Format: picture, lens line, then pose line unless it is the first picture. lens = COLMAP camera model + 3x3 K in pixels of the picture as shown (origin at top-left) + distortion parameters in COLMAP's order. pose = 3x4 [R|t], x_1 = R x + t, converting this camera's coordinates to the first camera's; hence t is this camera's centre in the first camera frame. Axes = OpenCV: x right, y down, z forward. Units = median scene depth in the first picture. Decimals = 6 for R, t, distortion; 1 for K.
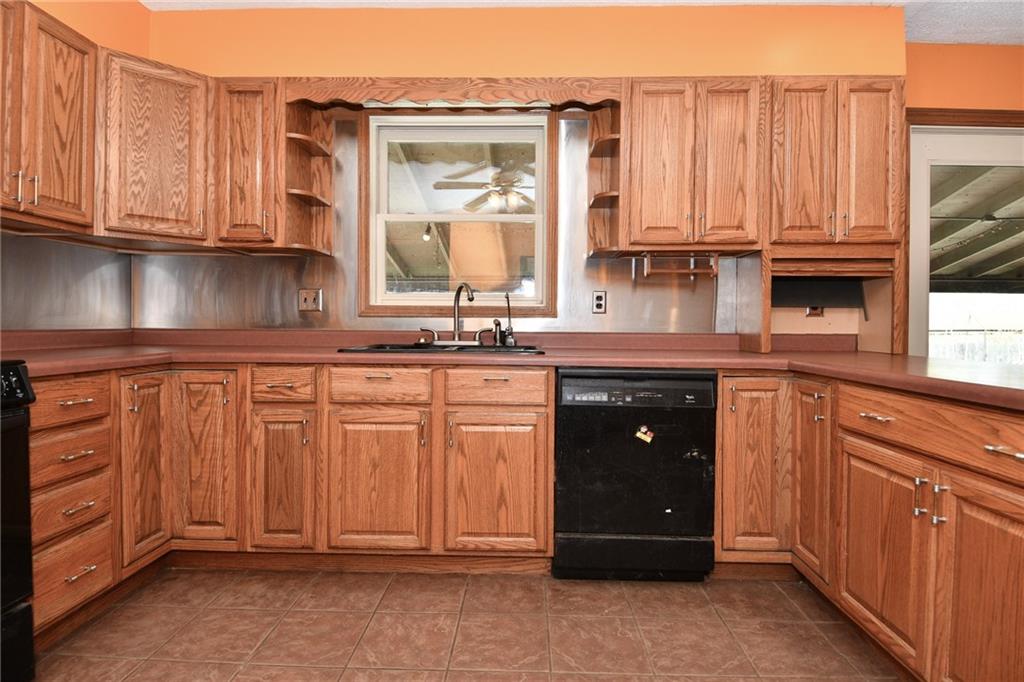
lens RADIAL K [[535.5, 0, 514.8], [0, 535.5, 326.2], [0, 0, 1]] dist [0.044877, -0.047577]
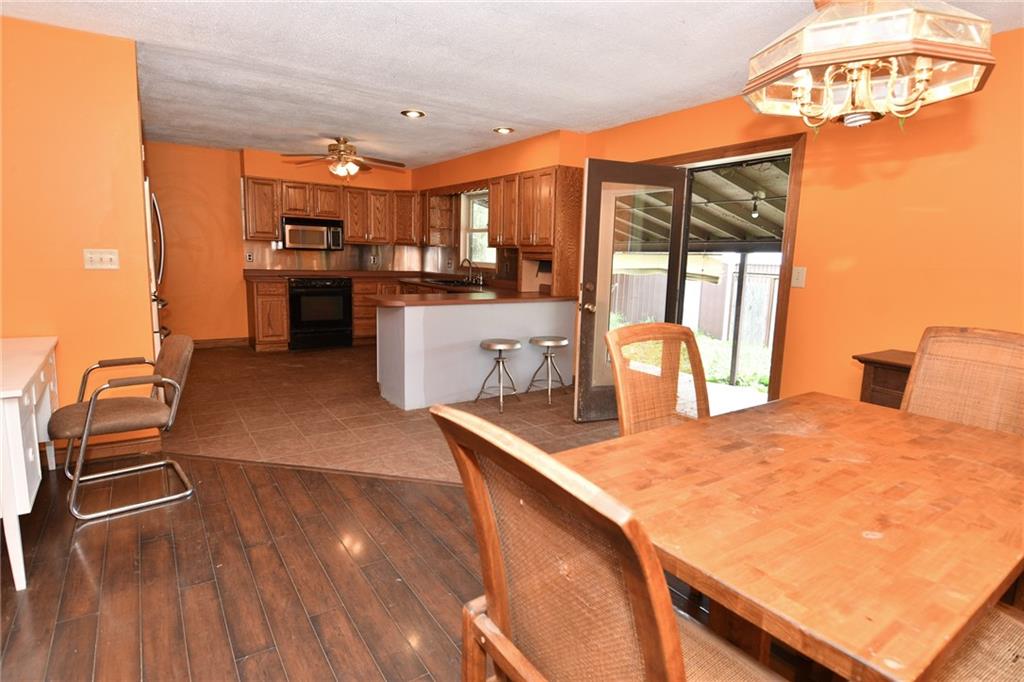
lens RADIAL K [[535.5, 0, 514.8], [0, 535.5, 326.2], [0, 0, 1]] dist [0.044877, -0.047577]
pose [[0.584538, 0.118713, -0.802635, 2.670898], [-0.030820, 0.991773, 0.124242, -0.105466], [0.810781, -0.047887, 0.583388, -0.442358]]
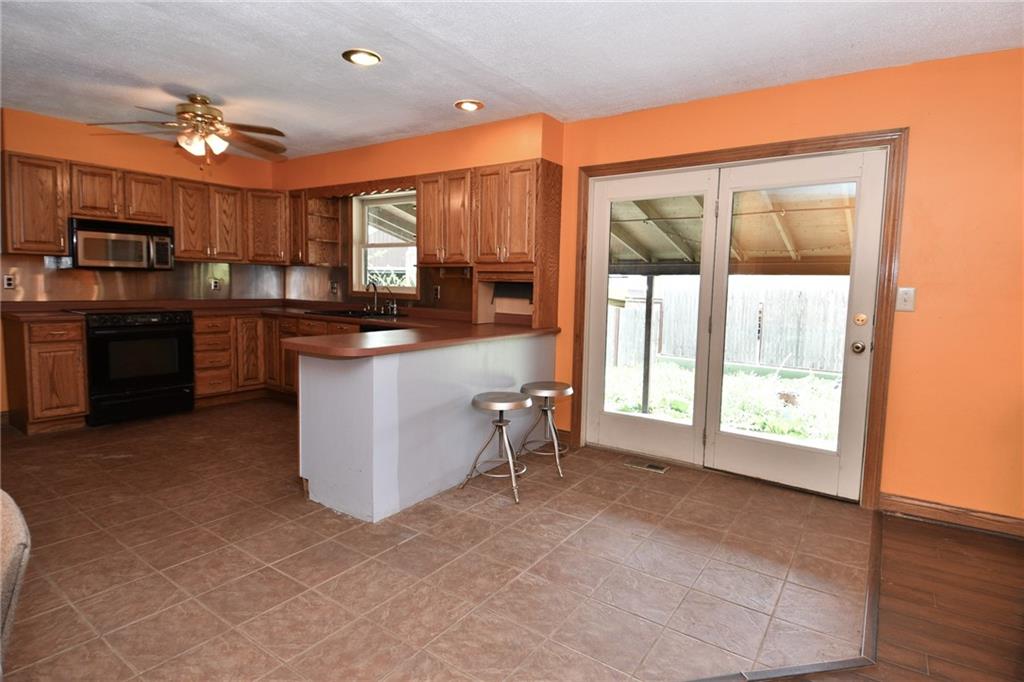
lens RADIAL K [[535.5, 0, 514.8], [0, 535.5, 326.2], [0, 0, 1]] dist [0.044877, -0.047577]
pose [[0.834860, 0.057616, -0.547439, 1.756768], [-0.022786, 0.997272, 0.070210, -0.082105], [0.549991, -0.046141, 0.833895, -0.460743]]
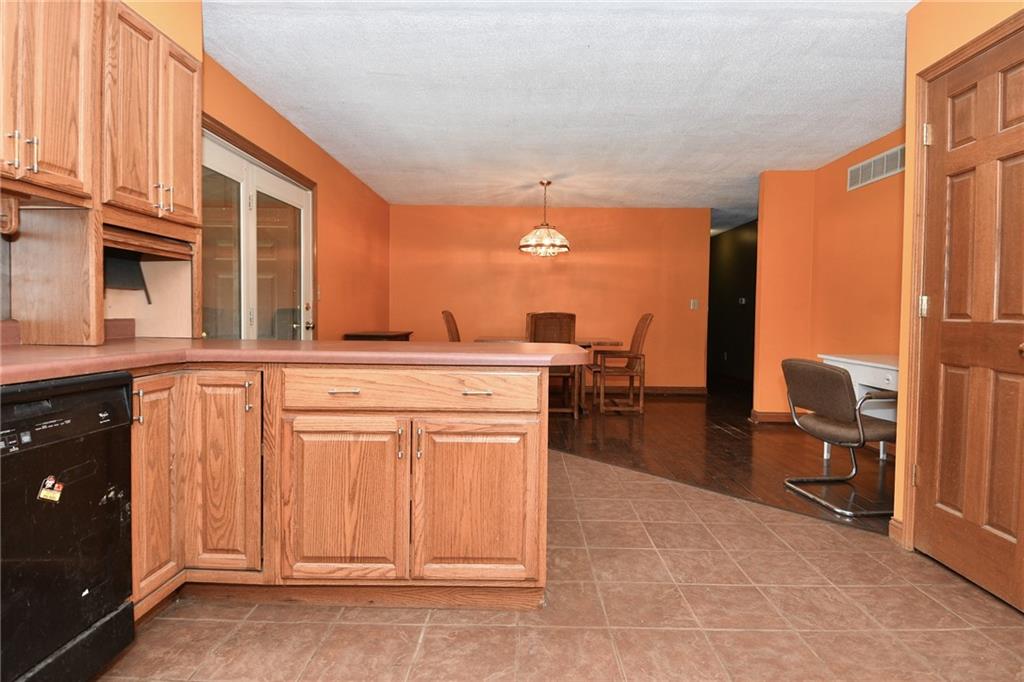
lens RADIAL K [[535.5, 0, 514.8], [0, 535.5, 326.2], [0, 0, 1]] dist [0.044877, -0.047577]
pose [[-0.015614, -0.028542, 0.999471, -0.359192], [-0.009492, 0.999552, 0.028396, -0.005357], [-0.999833, -0.009043, -0.015878, 0.480854]]
